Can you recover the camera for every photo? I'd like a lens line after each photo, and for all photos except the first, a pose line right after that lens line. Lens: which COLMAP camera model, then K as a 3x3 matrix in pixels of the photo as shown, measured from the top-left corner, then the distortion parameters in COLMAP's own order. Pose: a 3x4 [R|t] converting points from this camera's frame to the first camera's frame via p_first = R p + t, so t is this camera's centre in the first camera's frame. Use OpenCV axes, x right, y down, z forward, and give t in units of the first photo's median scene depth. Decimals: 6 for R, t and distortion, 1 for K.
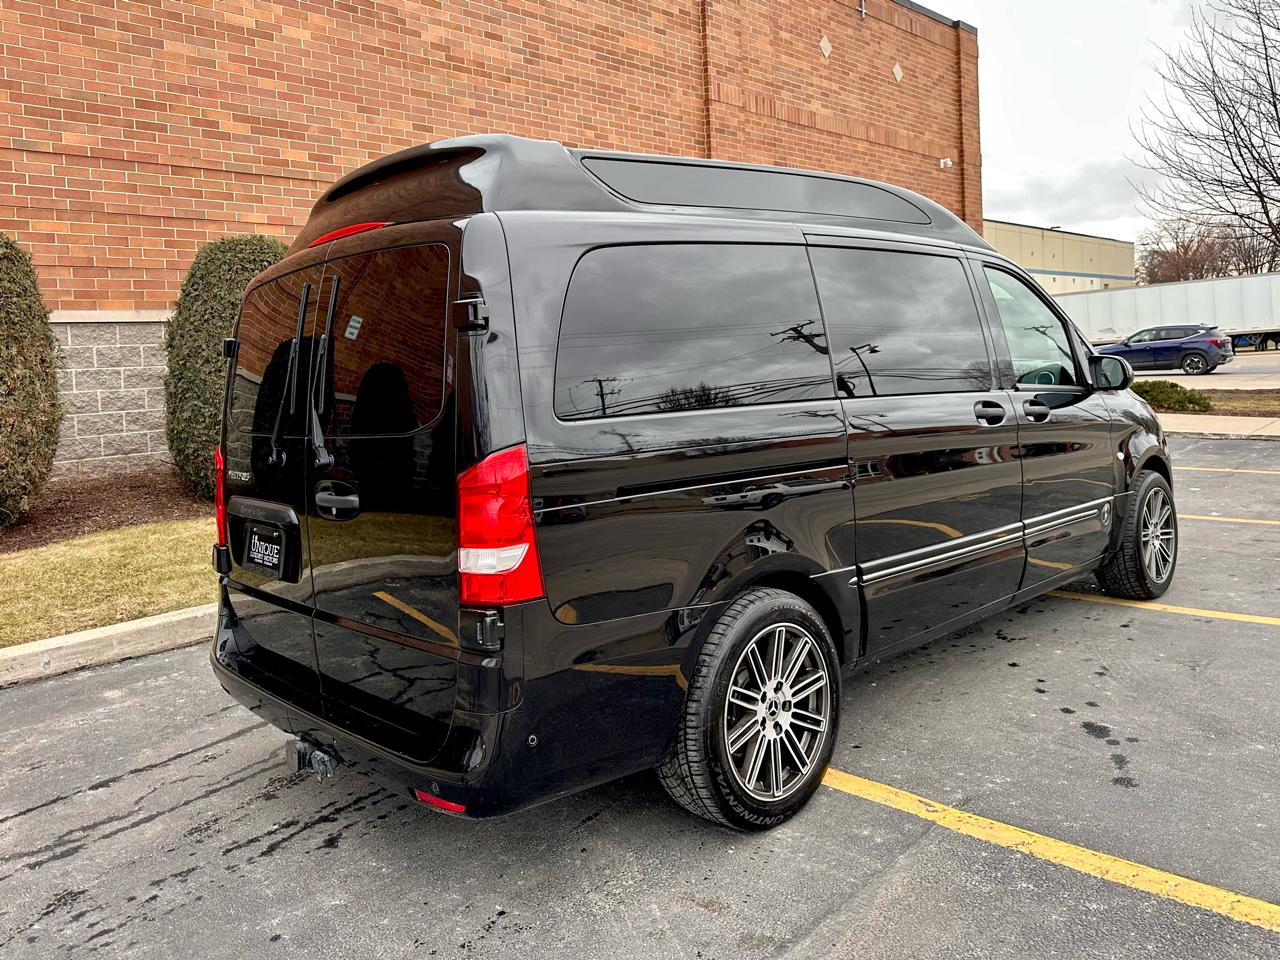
lens RADIAL K [[900.4, 0, 597.9], [0, 900.4, 394.2], [0, 0, 1]] dist [0.035350, -0.039785]
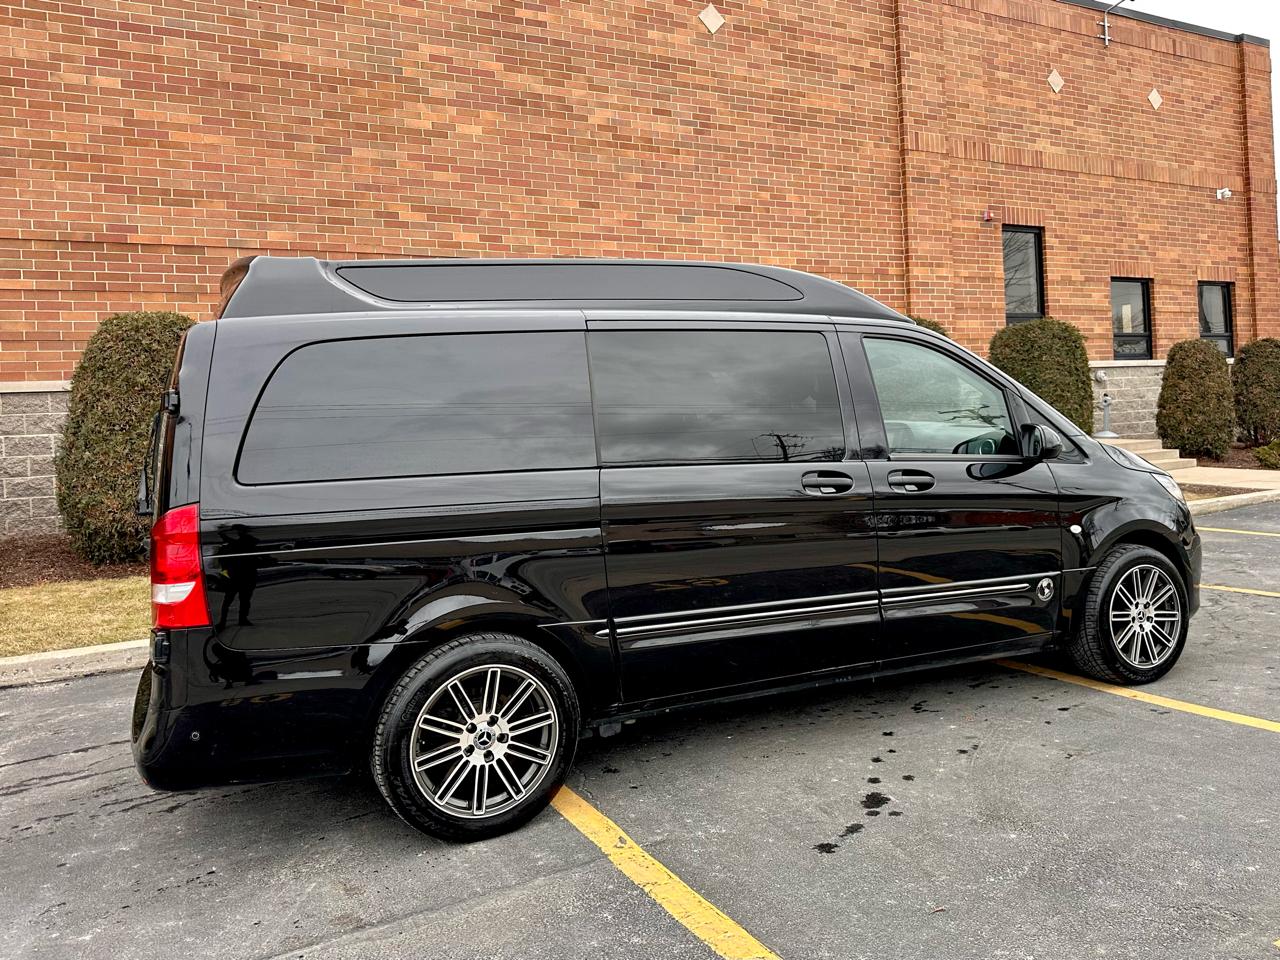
lens RADIAL K [[900.4, 0, 681.8], [0, 900.4, 428.8], [0, 0, 1]] dist [0.035350, -0.039785]
pose [[0.960899, 0.006606, -0.276820, 0.241944], [-0.010569, 0.999862, -0.012829, -0.011003], [0.276697, 0.015253, 0.960836, -0.012994]]
